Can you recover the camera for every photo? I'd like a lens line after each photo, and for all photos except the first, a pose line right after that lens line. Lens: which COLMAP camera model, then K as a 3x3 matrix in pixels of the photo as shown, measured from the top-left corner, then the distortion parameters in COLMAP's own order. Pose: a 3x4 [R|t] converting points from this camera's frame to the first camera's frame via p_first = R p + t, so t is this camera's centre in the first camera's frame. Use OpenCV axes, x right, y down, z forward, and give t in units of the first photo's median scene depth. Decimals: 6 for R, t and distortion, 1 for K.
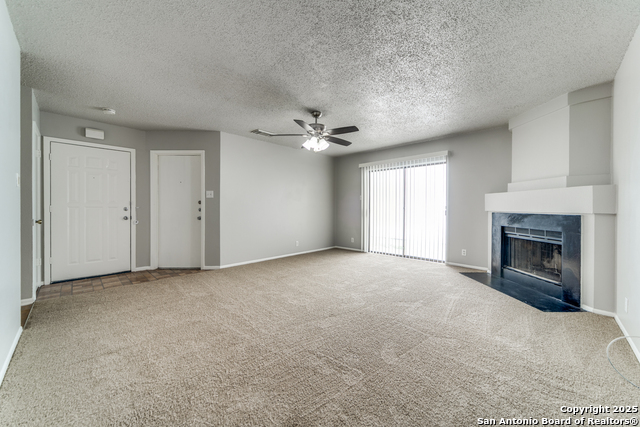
lens RADIAL K [[234.9, 0, 319.5], [0, 234.9, 212.1], [0, 0, 1]] dist [0.000970, 0.000045]
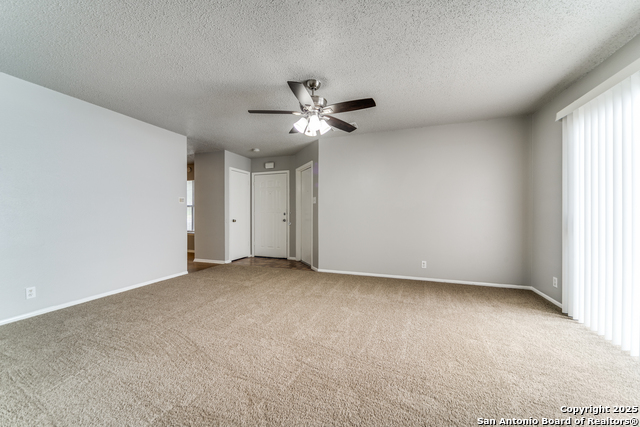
lens RADIAL K [[234.9, 0, 318.9], [0, 234.9, 212.9], [0, 0, 1]] dist [0.000970, 0.000045]
pose [[0.426685, -0.005401, -0.904384, 0.579113], [-0.012800, 0.999846, -0.012009, -0.005093], [0.904310, 0.016700, 0.426550, 0.629628]]
